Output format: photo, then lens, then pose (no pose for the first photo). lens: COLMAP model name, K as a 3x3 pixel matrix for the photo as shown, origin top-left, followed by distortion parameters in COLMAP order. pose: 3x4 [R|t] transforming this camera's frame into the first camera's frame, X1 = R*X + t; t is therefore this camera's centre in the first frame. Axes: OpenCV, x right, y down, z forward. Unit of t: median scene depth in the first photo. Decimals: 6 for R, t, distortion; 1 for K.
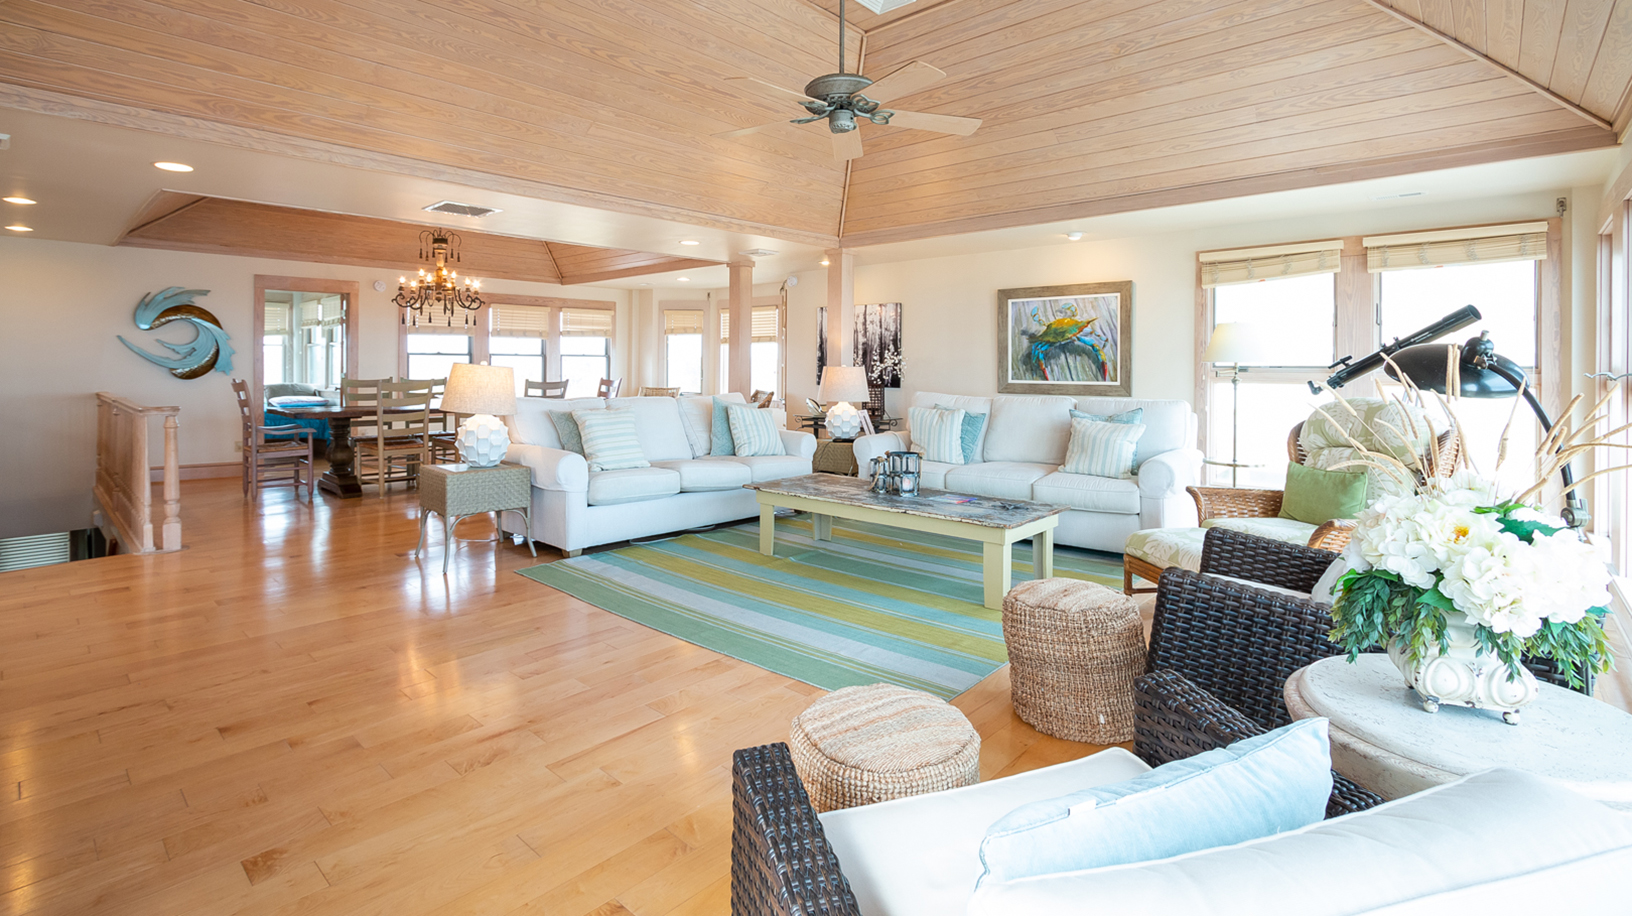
lens RADIAL K [[763.4, 0, 813.2], [0, 763.4, 456.6], [0, 0, 1]] dist [0.001043, 0.000188]
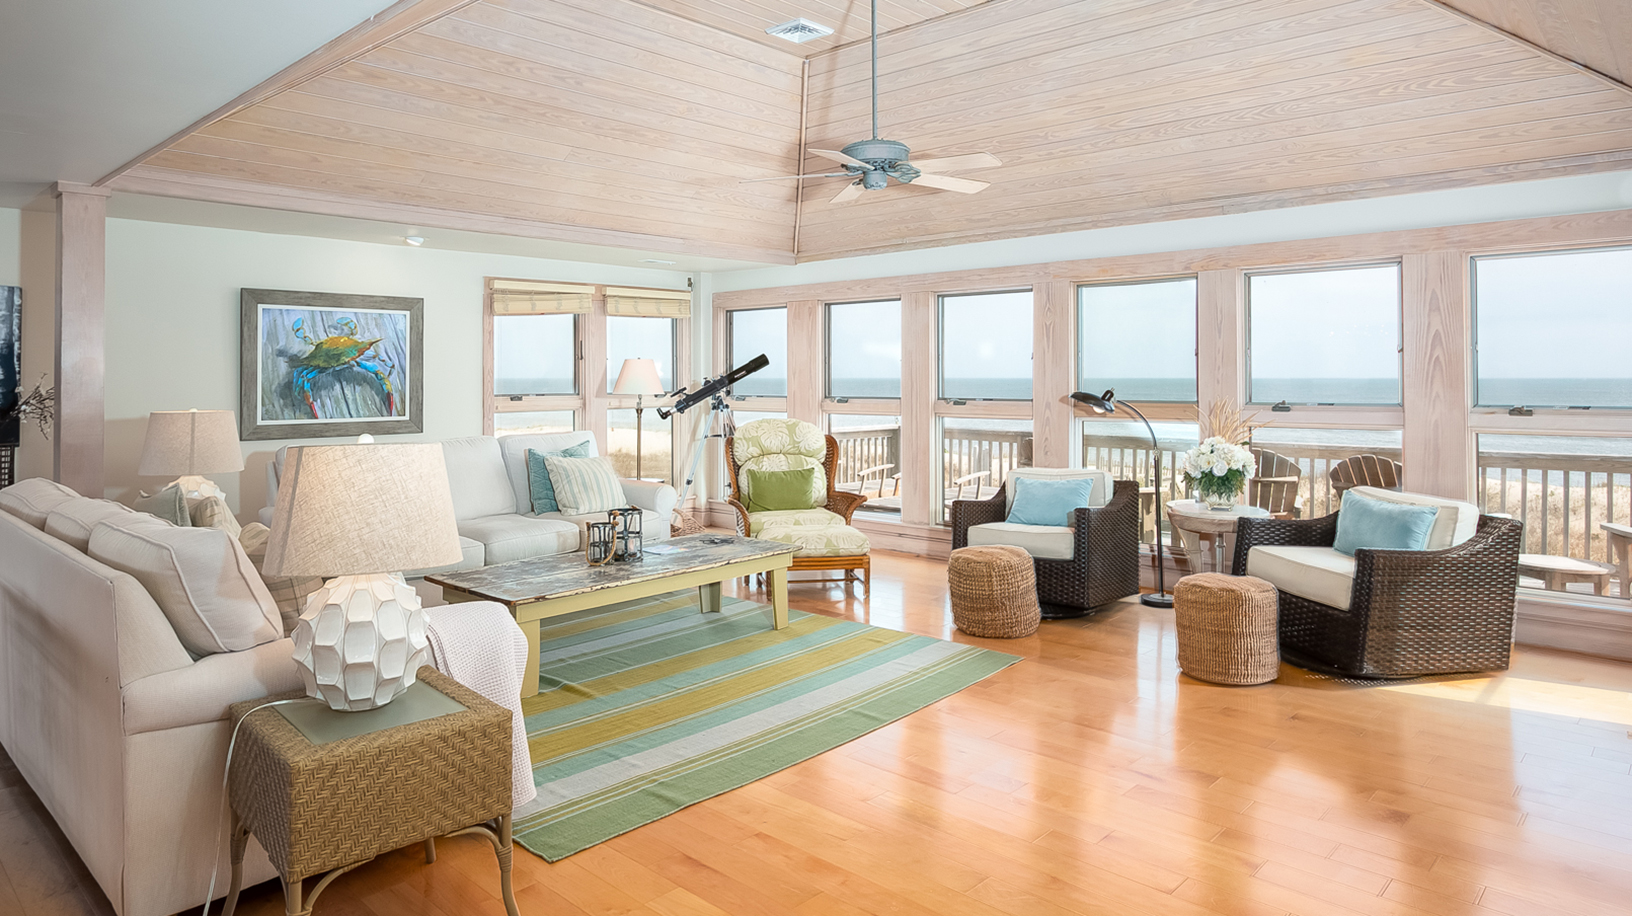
lens RADIAL K [[994.9, 0, 810.7], [0, 994.9, 460.4], [0, 0, 1]] dist [-0.006232, -0.000774]
pose [[0.025999, -0.088665, 0.995722, -0.667213], [0.119137, 0.989235, 0.084976, -0.088551], [-0.992537, 0.116418, 0.036282, 0.519669]]
